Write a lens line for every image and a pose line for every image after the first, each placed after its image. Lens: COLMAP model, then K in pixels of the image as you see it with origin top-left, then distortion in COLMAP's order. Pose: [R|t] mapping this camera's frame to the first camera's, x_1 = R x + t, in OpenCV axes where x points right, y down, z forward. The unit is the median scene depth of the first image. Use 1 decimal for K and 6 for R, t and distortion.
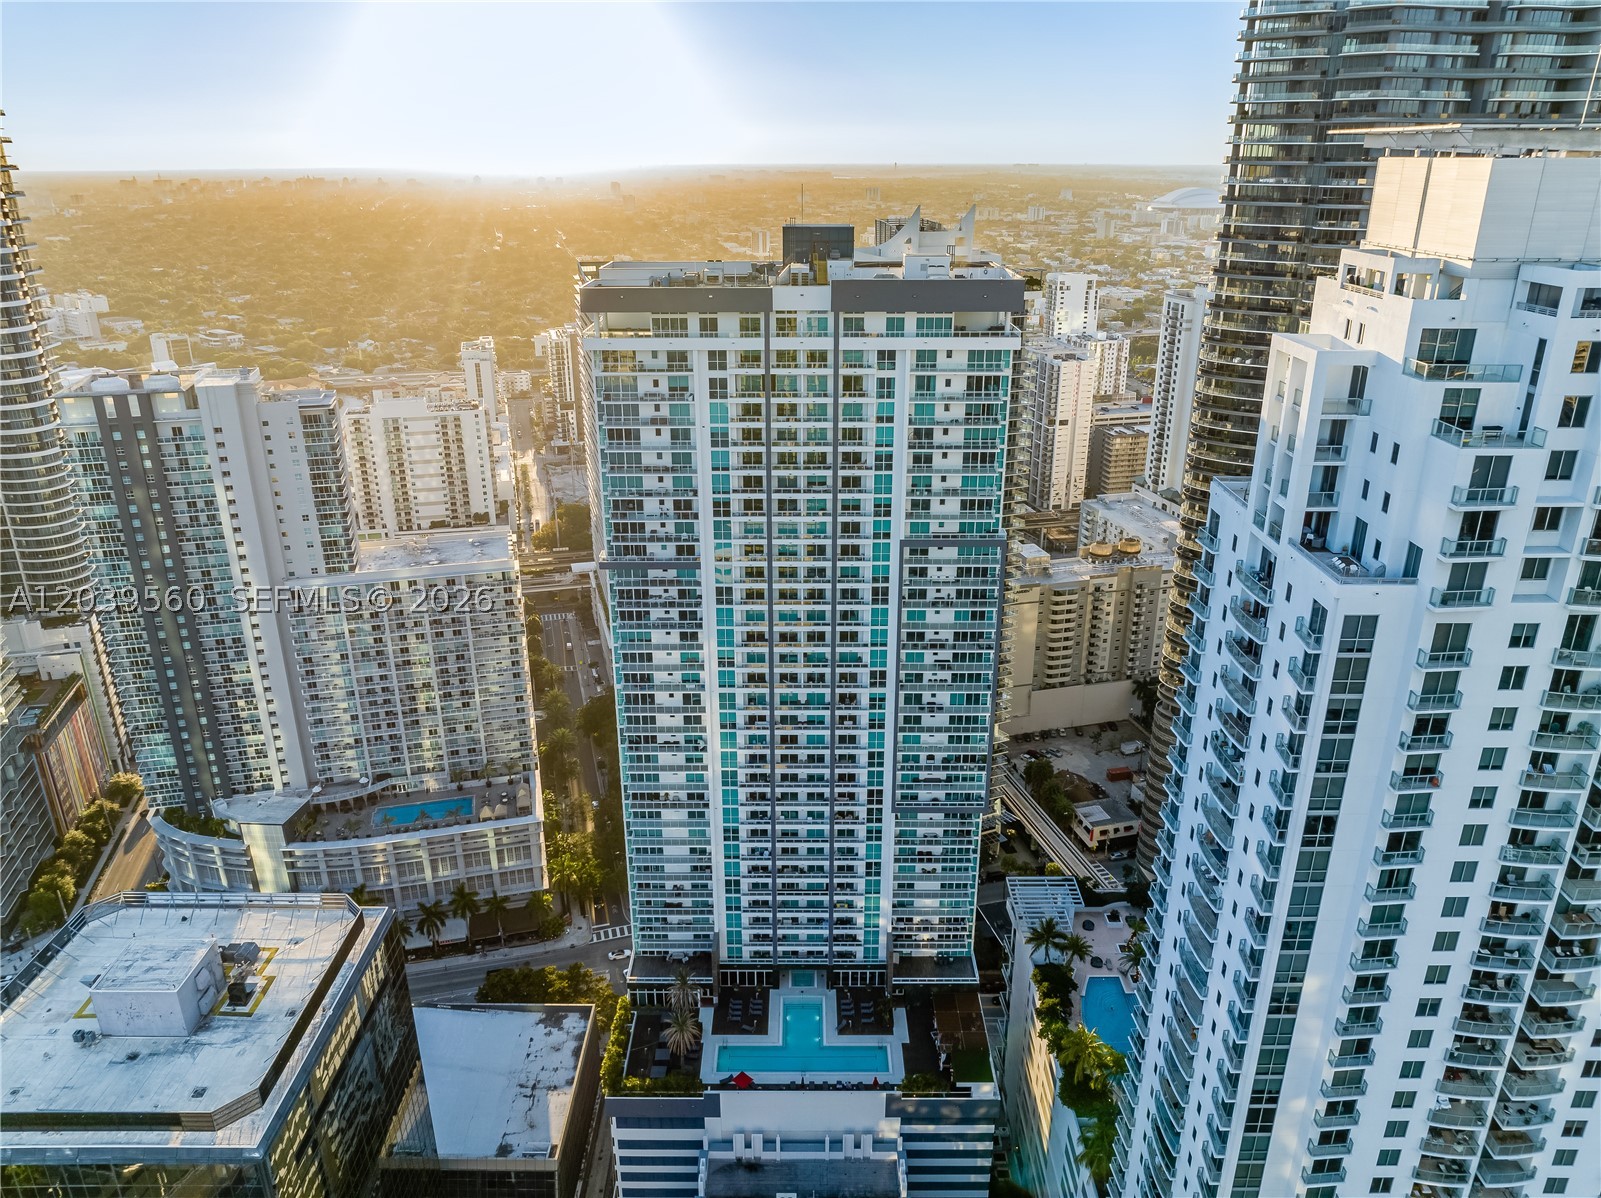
lens RADIAL K [[1133.9, 0, 800.5], [0, 1133.9, 599.0], [0, 0, 1]] dist [-0.014075, -0.002702]
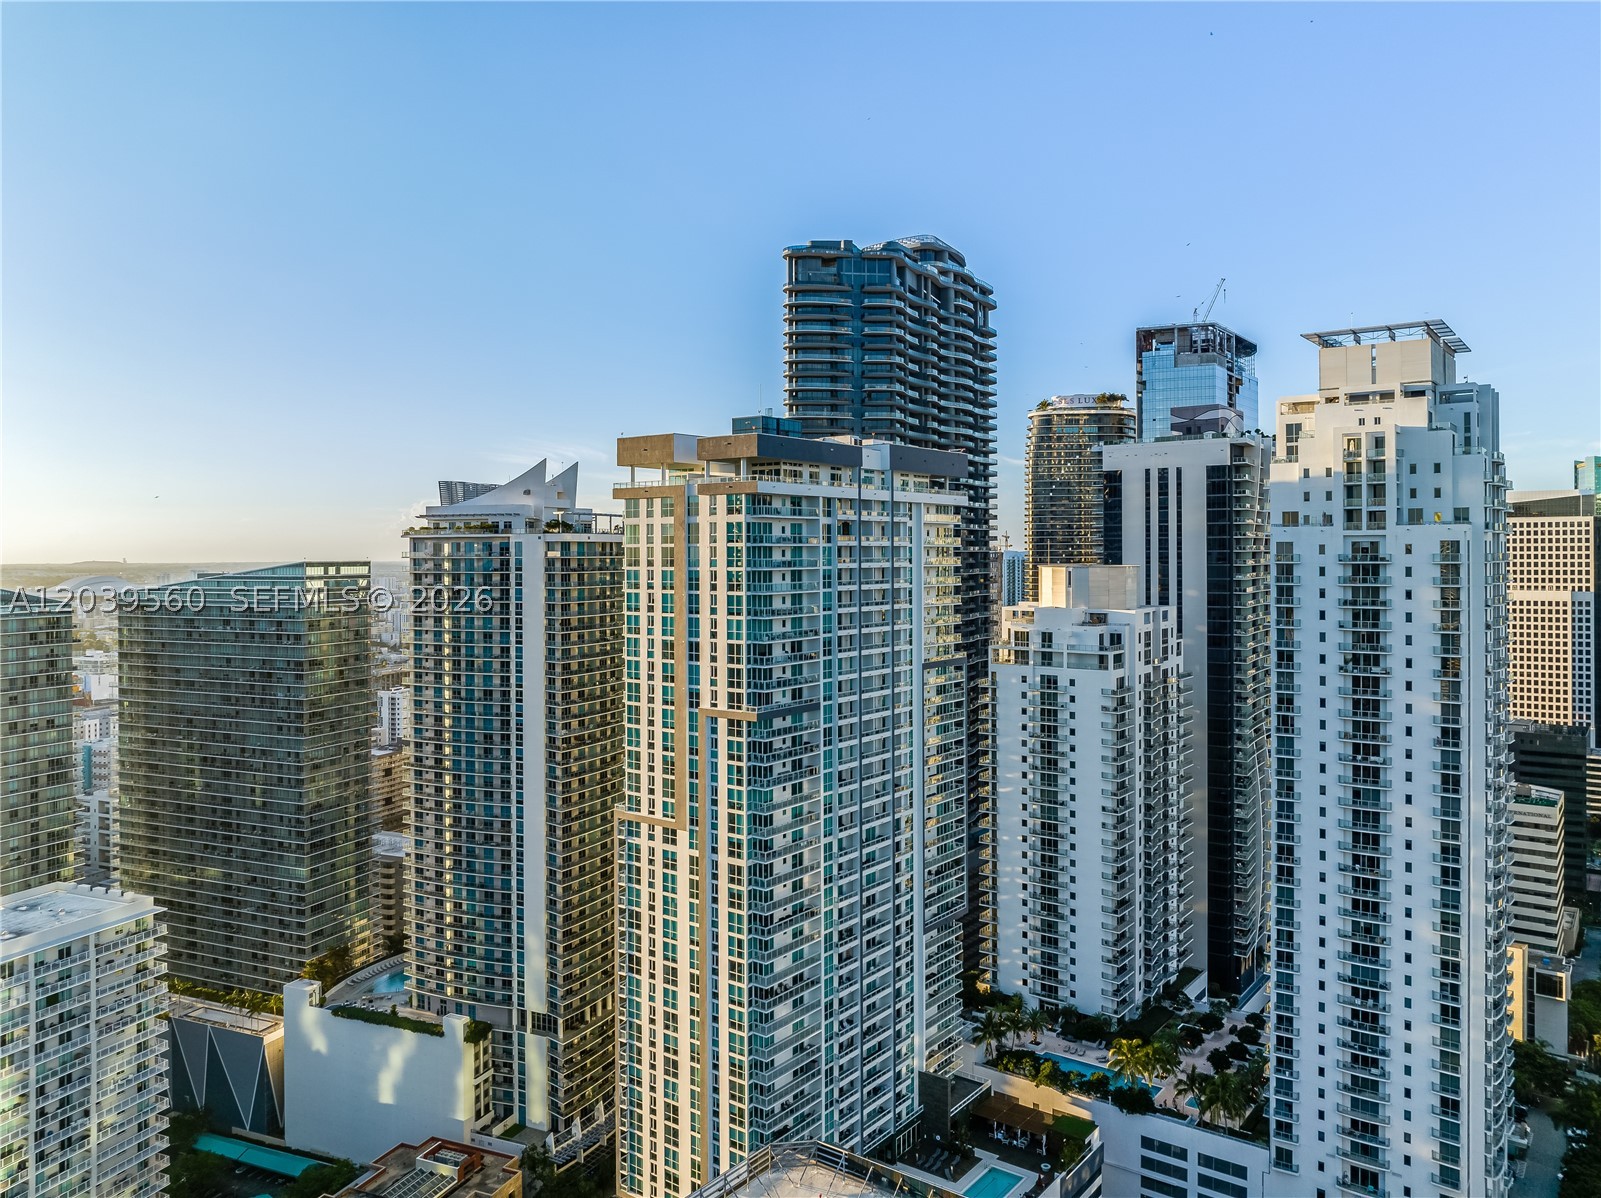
lens RADIAL K [[1142.8, 0, 791.8], [0, 1142.8, 548.2], [0, 0, 1]] dist [-0.006070, -0.006004]
pose [[0.605289, 0.004946, 0.795990, -0.725112], [0.294019, 0.927876, -0.229344, 0.053207], [-0.739715, 0.372855, 0.560179, 0.308390]]
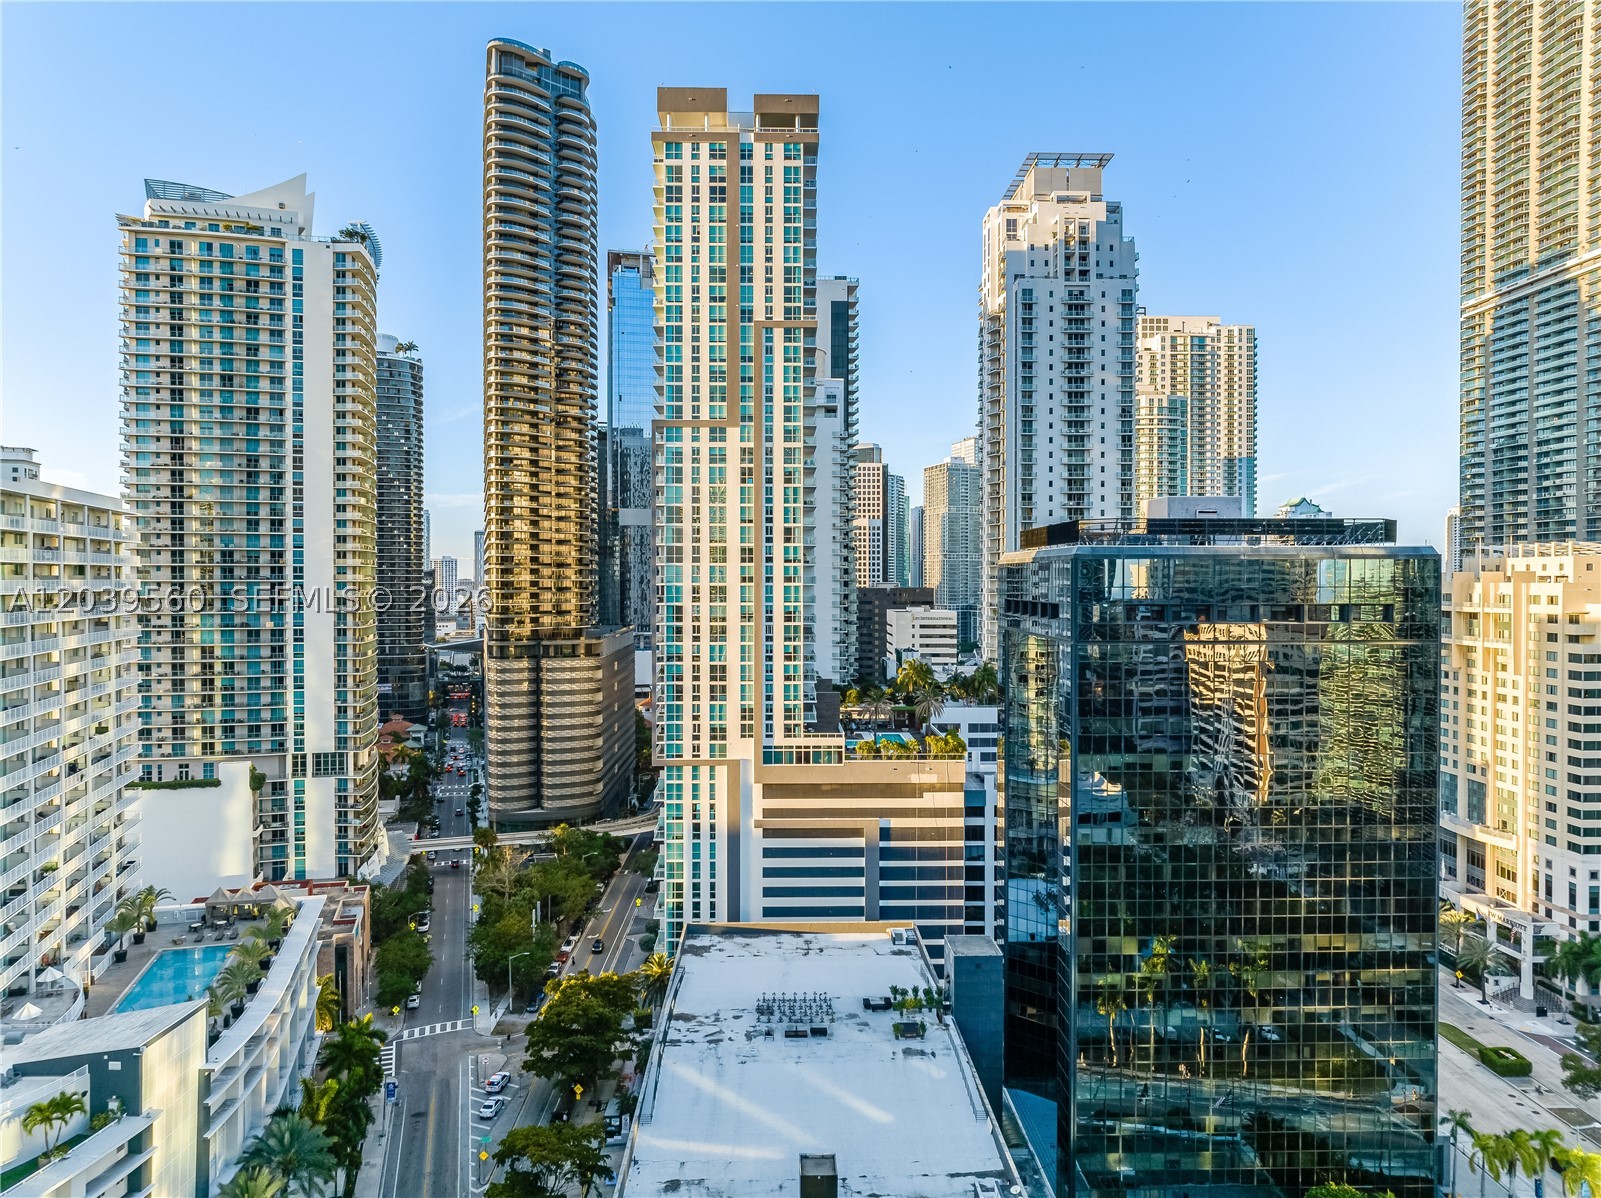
lens RADIAL K [[1139.9, 0, 795.4], [0, 1139.9, 586.6], [0, 0, 1]] dist [-0.000390, -0.004709]
pose [[-0.024861, 0.000081, 0.999691, -1.068916], [0.365707, 0.930686, 0.009019, 0.161792], [-0.930398, 0.365818, -0.023168, 0.904060]]
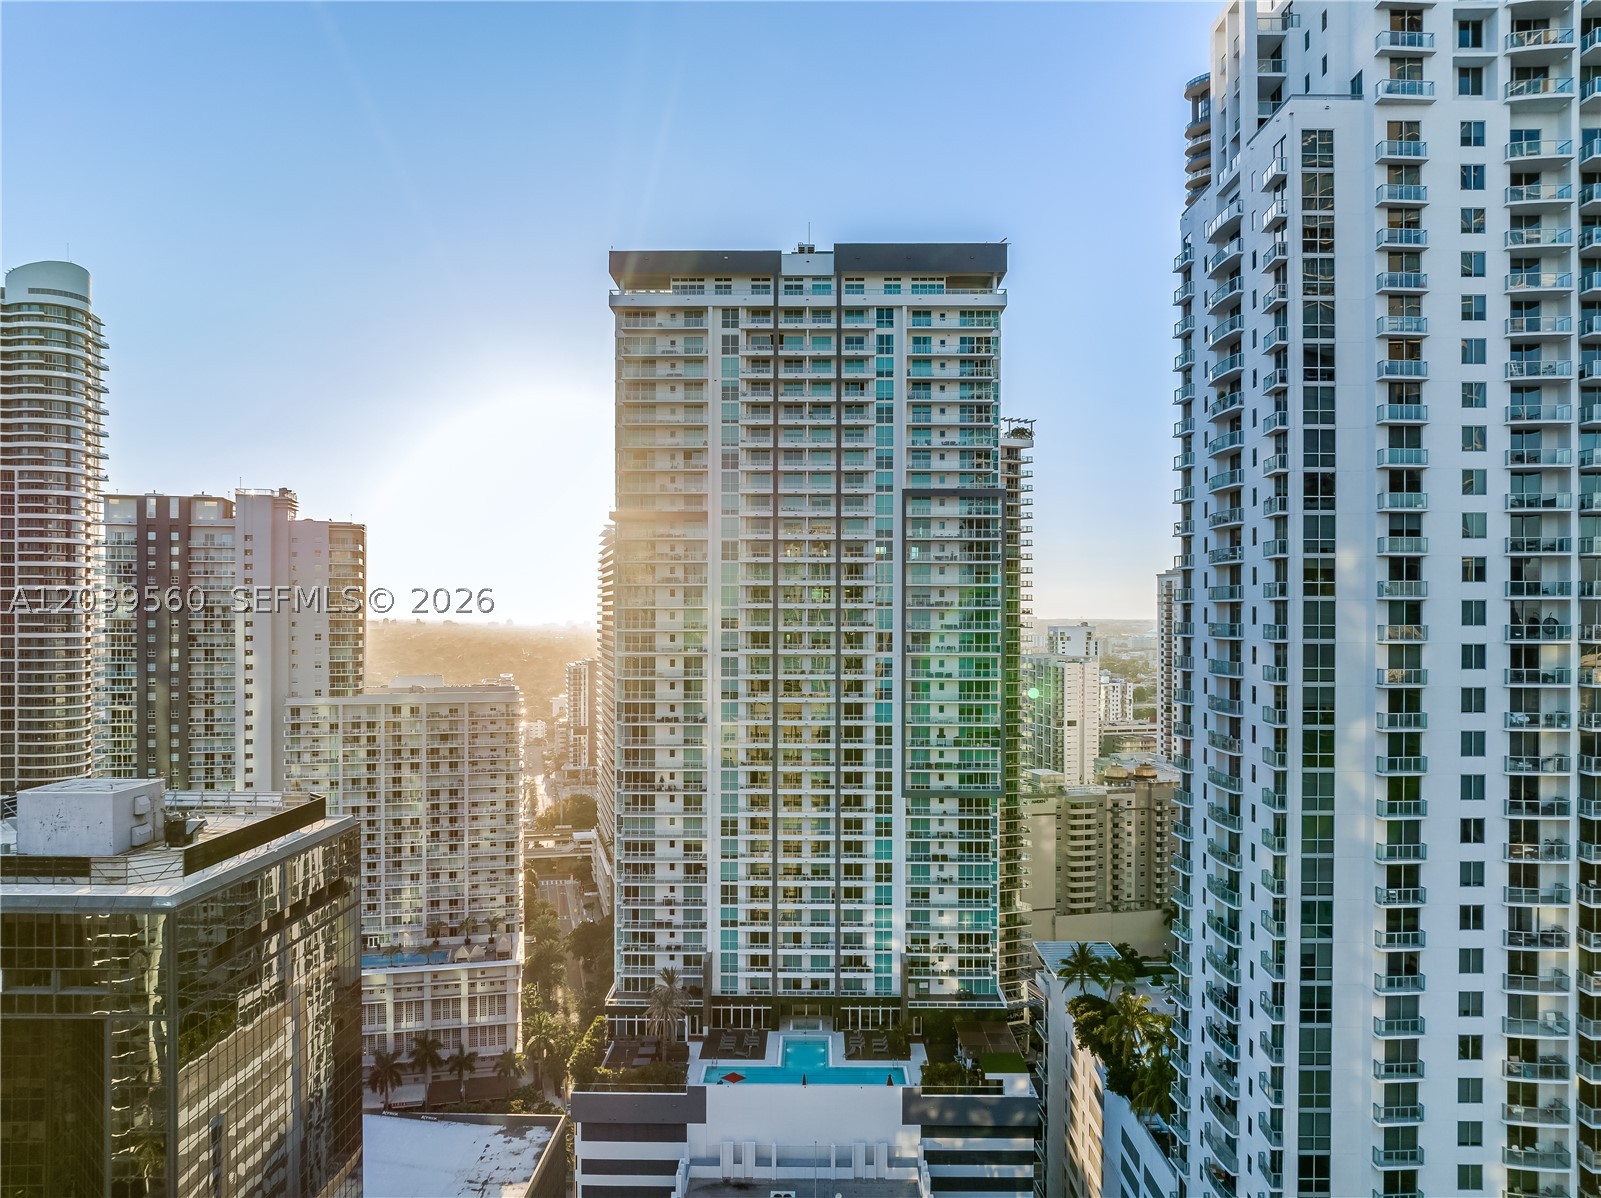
lens RADIAL K [[1136.7, 0, 804.5], [0, 1136.7, 619.9], [0, 0, 1]] dist [-0.009816, -0.007866]
pose [[0.999958, 0.004162, -0.008206, 0.006289], [-0.006866, 0.931216, -0.364403, 0.340556], [0.006125, 0.364443, 0.931205, 0.064731]]
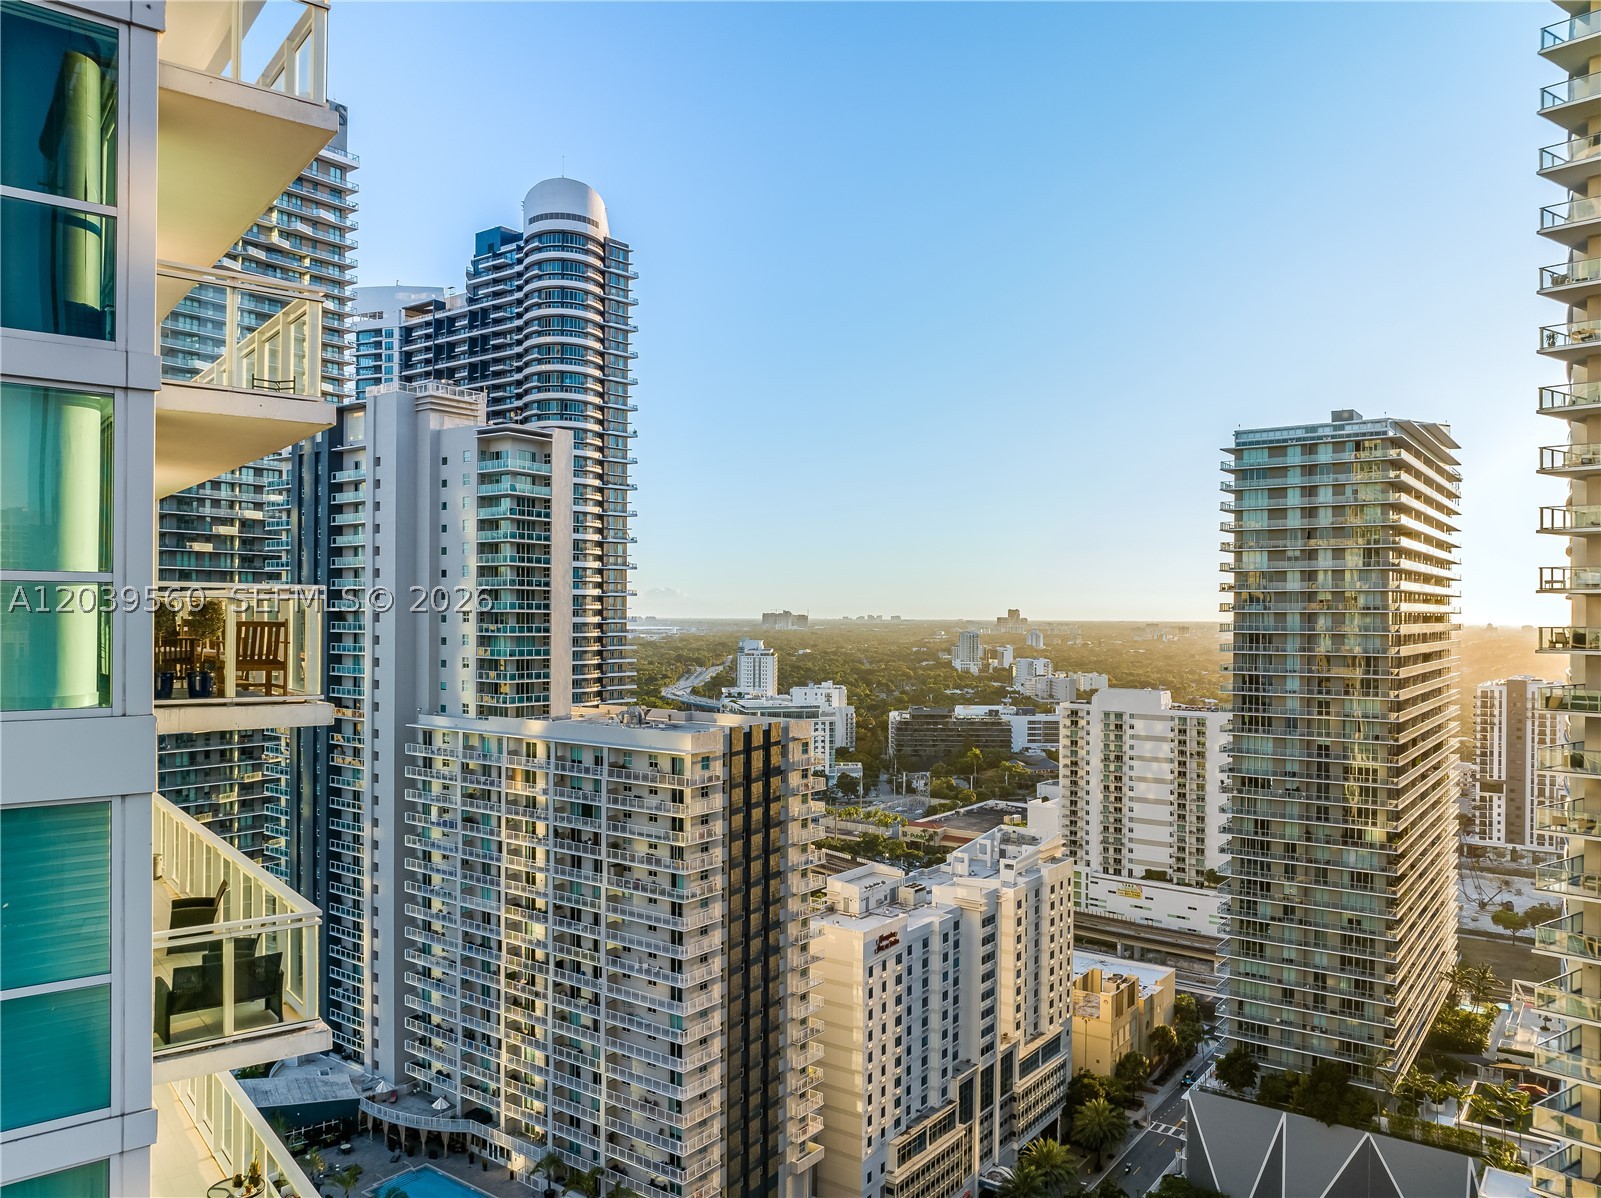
lens RADIAL K [[1165.1, 0, 796.7], [0, 1165.1, 605.5], [0, 0, 1]] dist [-0.065906, -0.001763]
pose [[0.616988, -0.004764, -0.786958, 0.206633], [-0.294635, 0.925856, -0.236604, 0.024179], [0.729737, 0.377847, 0.569838, 0.929132]]
